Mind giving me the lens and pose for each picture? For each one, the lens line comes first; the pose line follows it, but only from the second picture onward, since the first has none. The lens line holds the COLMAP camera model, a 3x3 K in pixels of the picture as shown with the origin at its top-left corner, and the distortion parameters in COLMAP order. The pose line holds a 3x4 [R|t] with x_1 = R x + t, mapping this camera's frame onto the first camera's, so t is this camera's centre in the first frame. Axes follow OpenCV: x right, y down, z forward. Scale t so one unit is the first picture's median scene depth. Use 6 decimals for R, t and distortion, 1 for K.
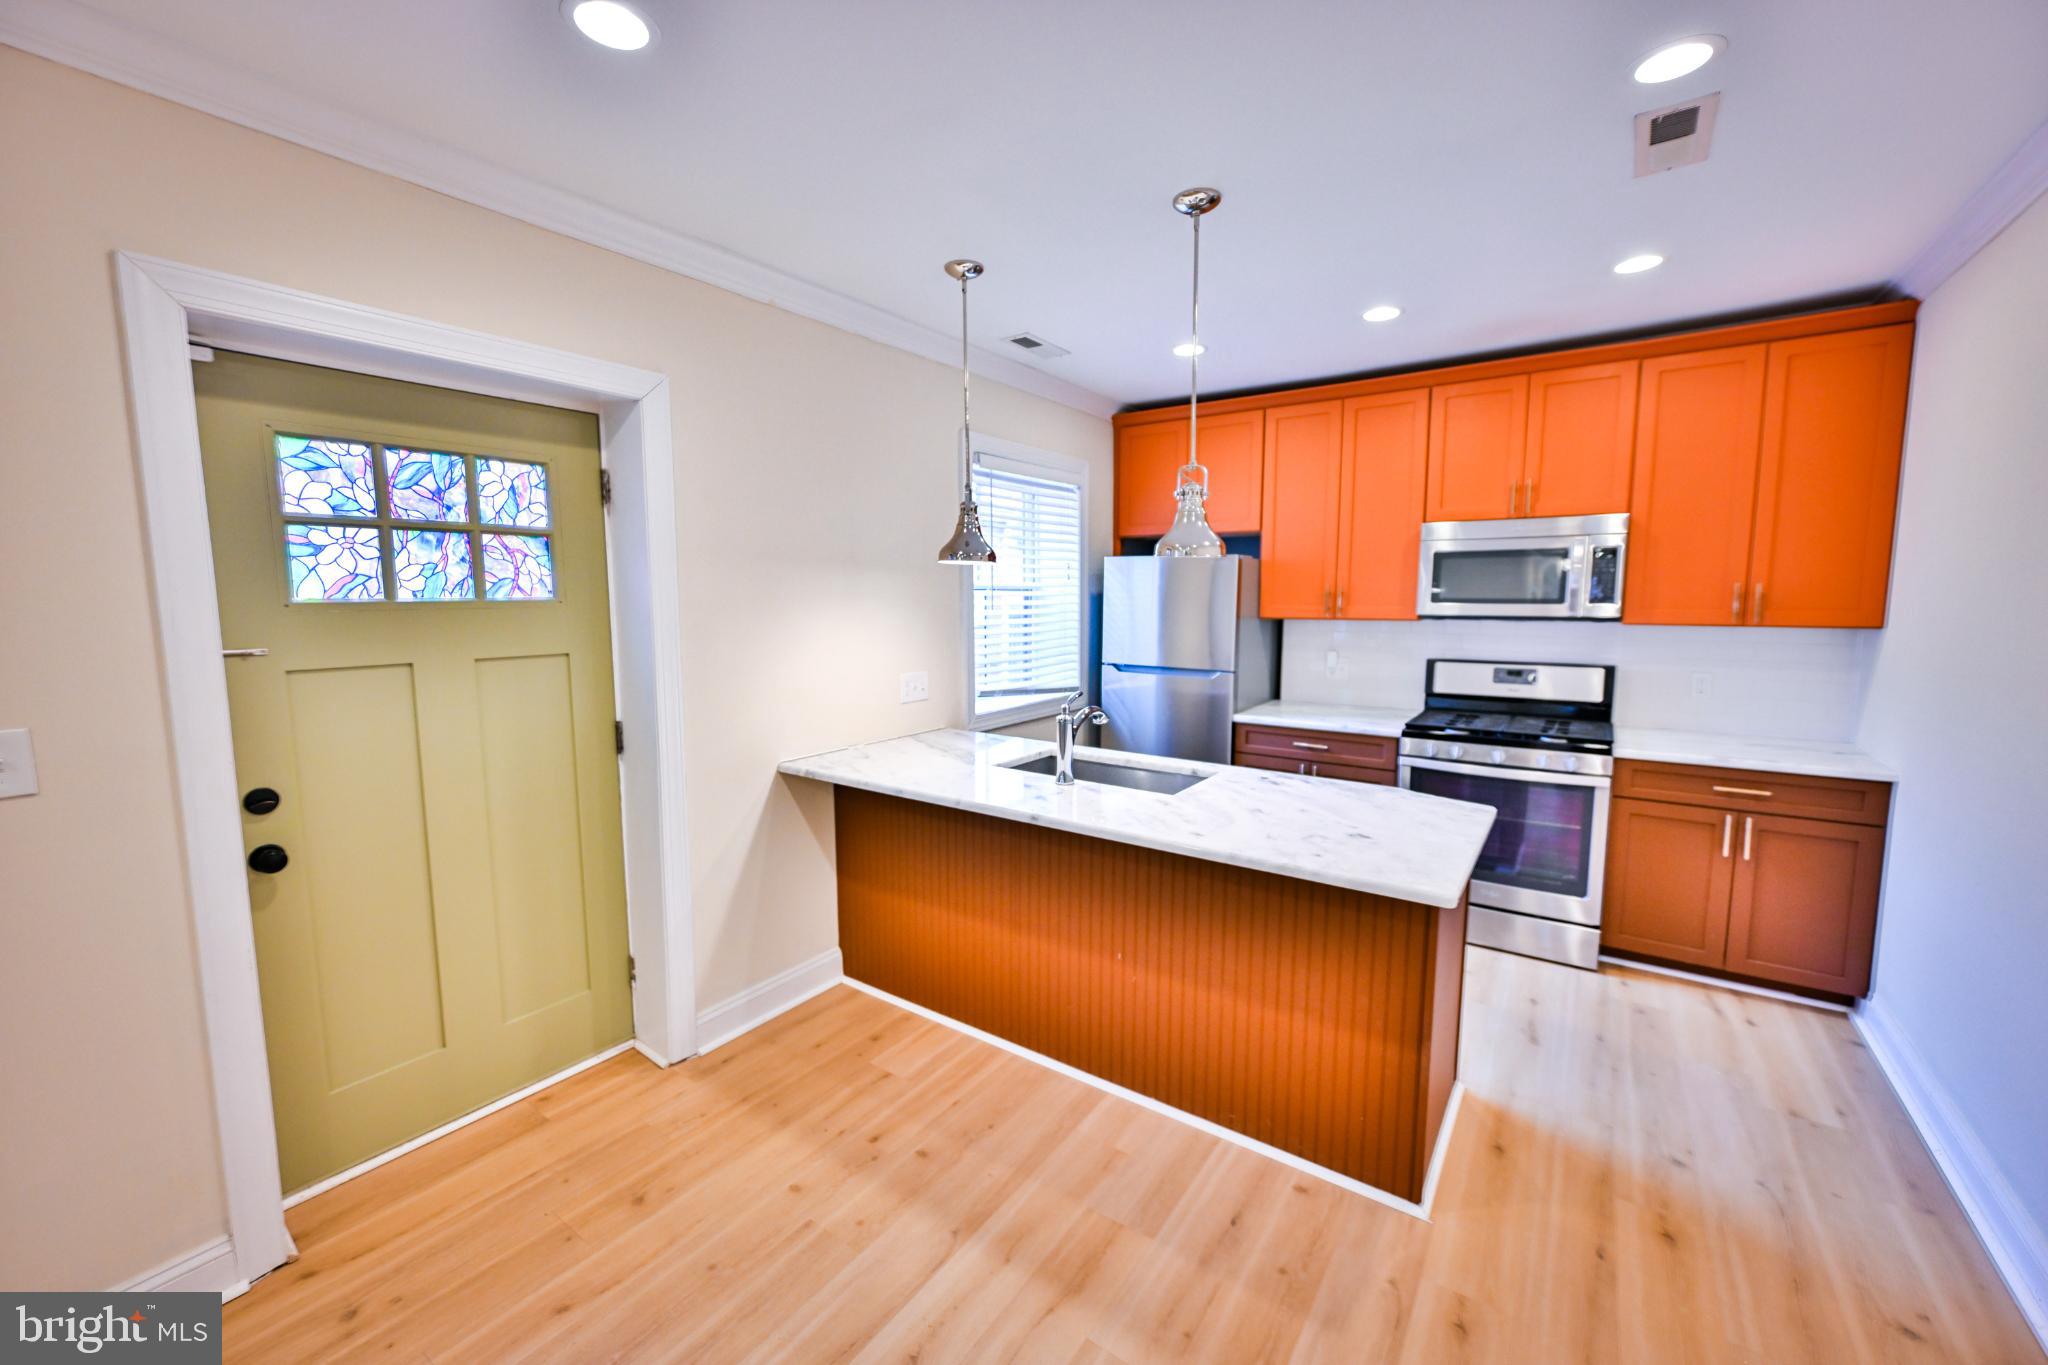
lens RADIAL K [[804.1, 0, 1023.3], [0, 804.1, 680.6], [0, 0, 1]] dist [0.000160, -0.000171]
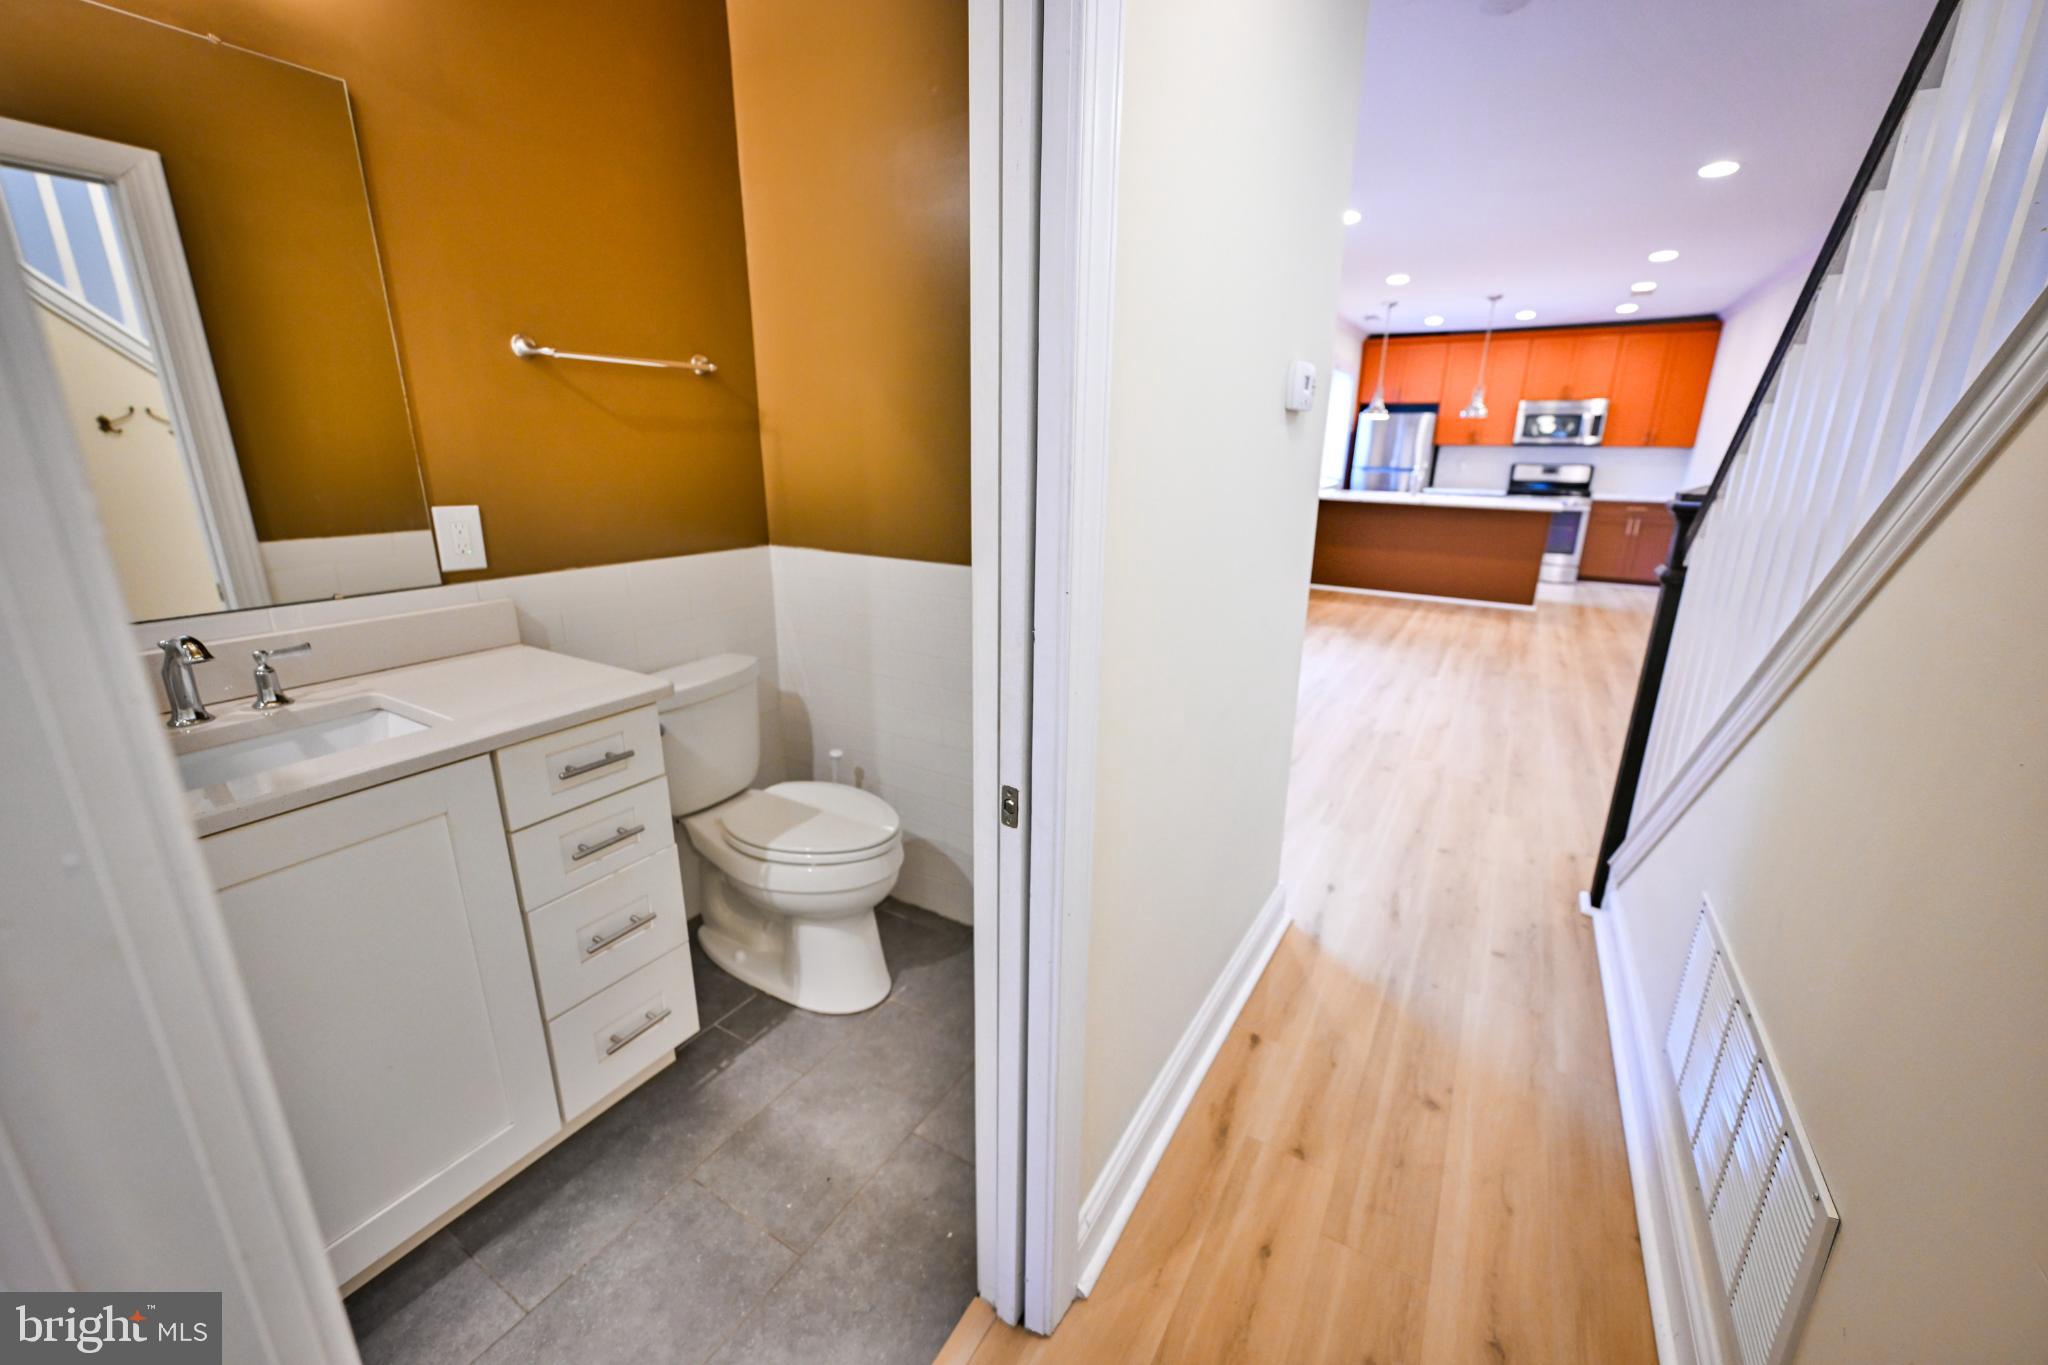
lens RADIAL K [[804.1, 0, 1023.3], [0, 804.1, 680.6], [0, 0, 1]] dist [0.000160, -0.000171]
pose [[0.997800, -0.005987, 0.066021, -1.444998], [-0.005769, 0.984293, 0.176449, 0.256993], [-0.066040, -0.176442, 0.982093, -1.741888]]
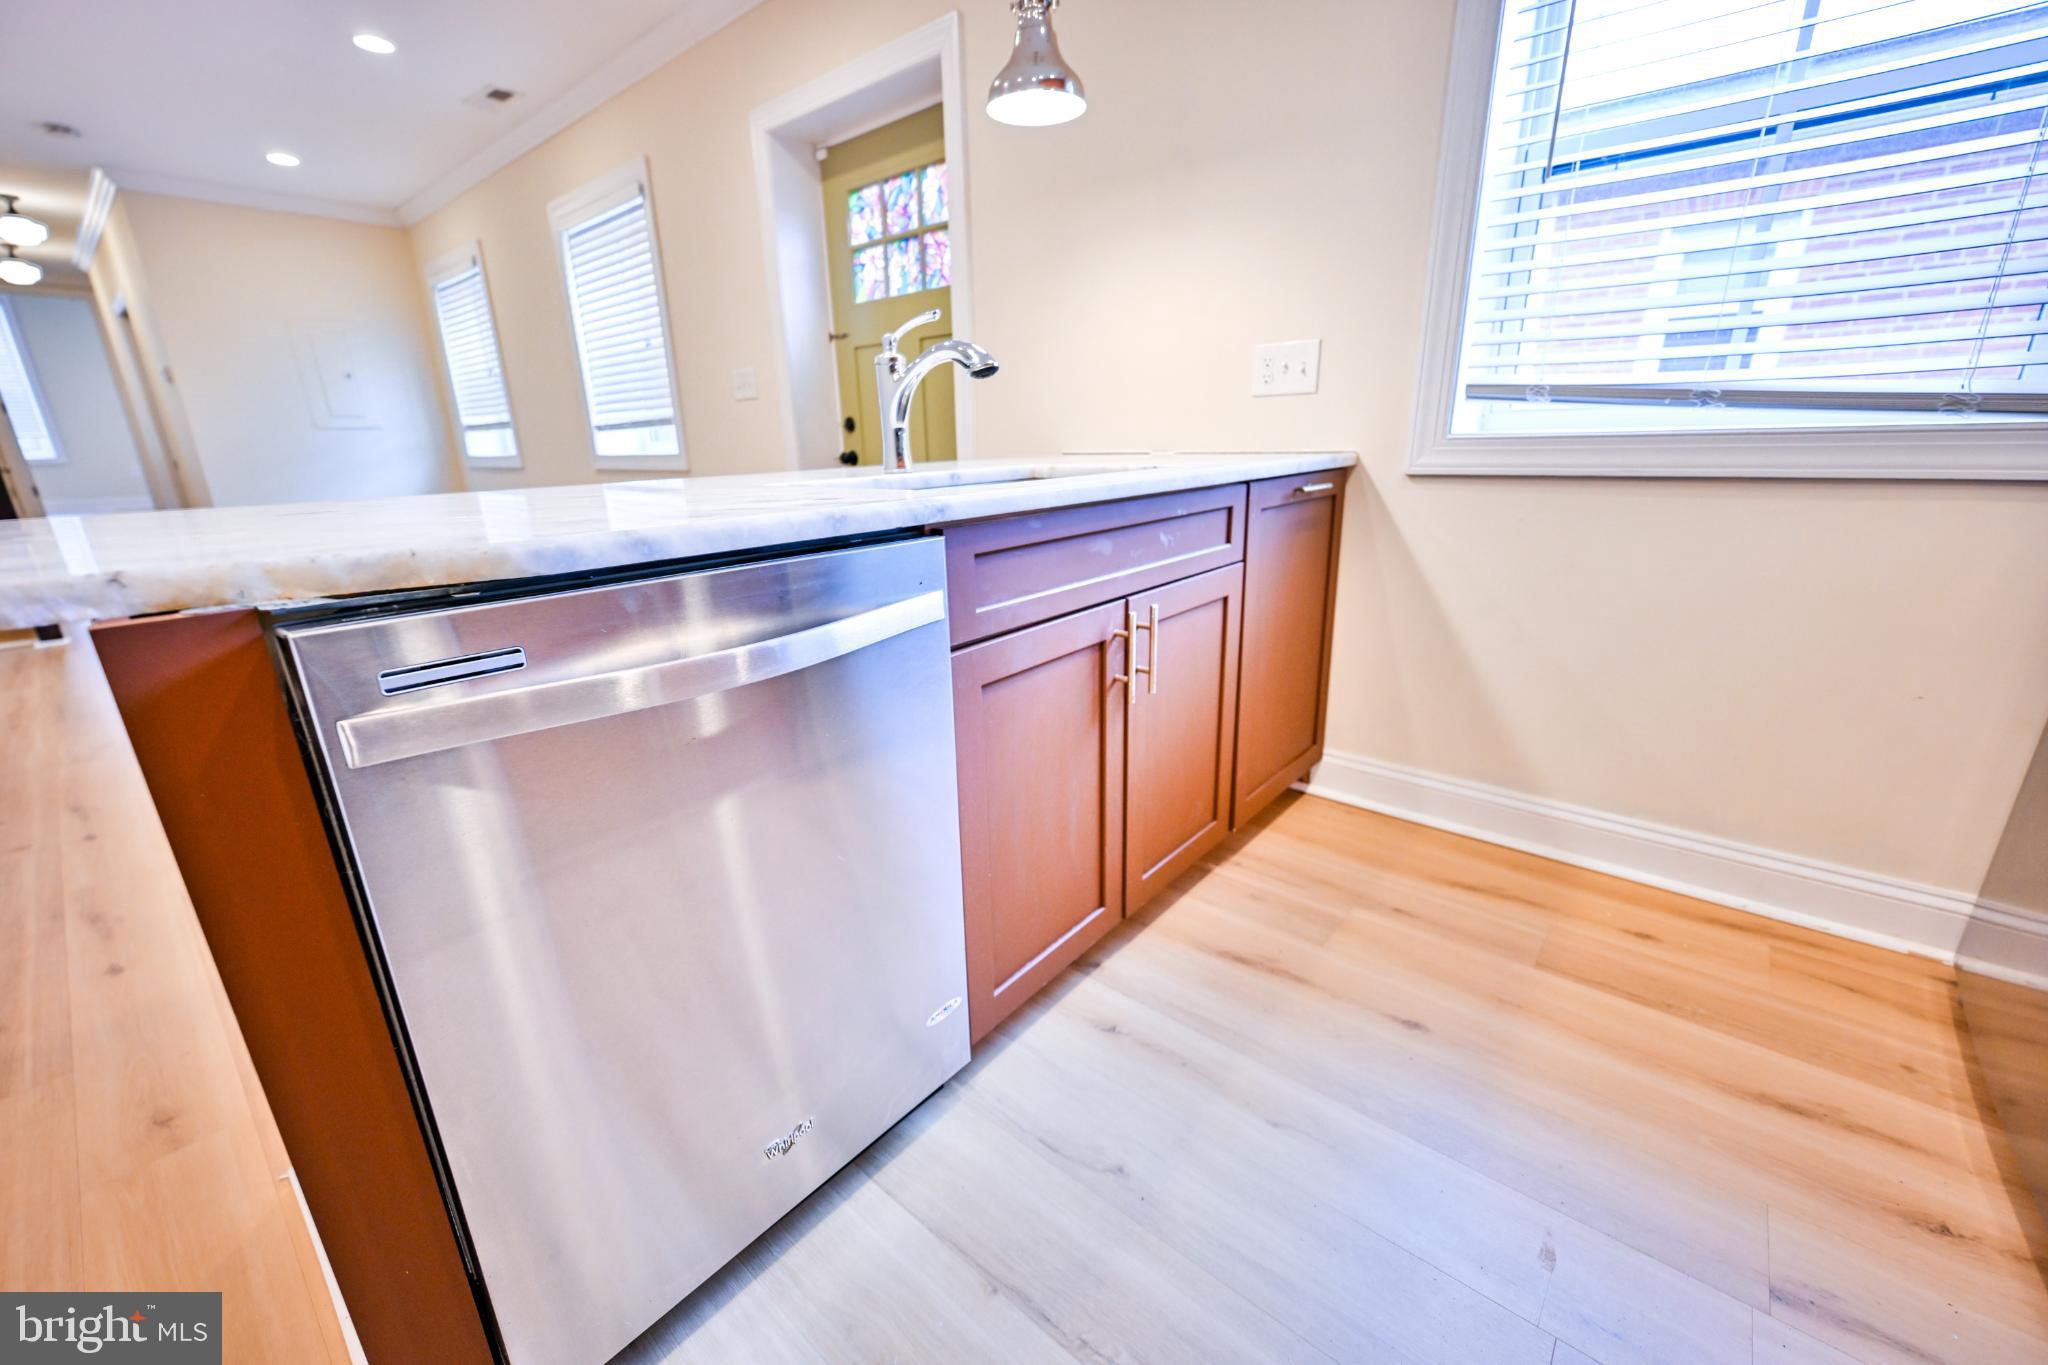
lens RADIAL K [[803.5, 0, 1016.3], [0, 803.5, 687.1], [0, 0, 1]] dist [0.001094, 0.000008]
pose [[-0.094395, 0.302855, -0.948350, 0.640388], [-0.086327, 0.946526, 0.310865, 0.078419], [0.991785, 0.111213, -0.063203, 1.083965]]
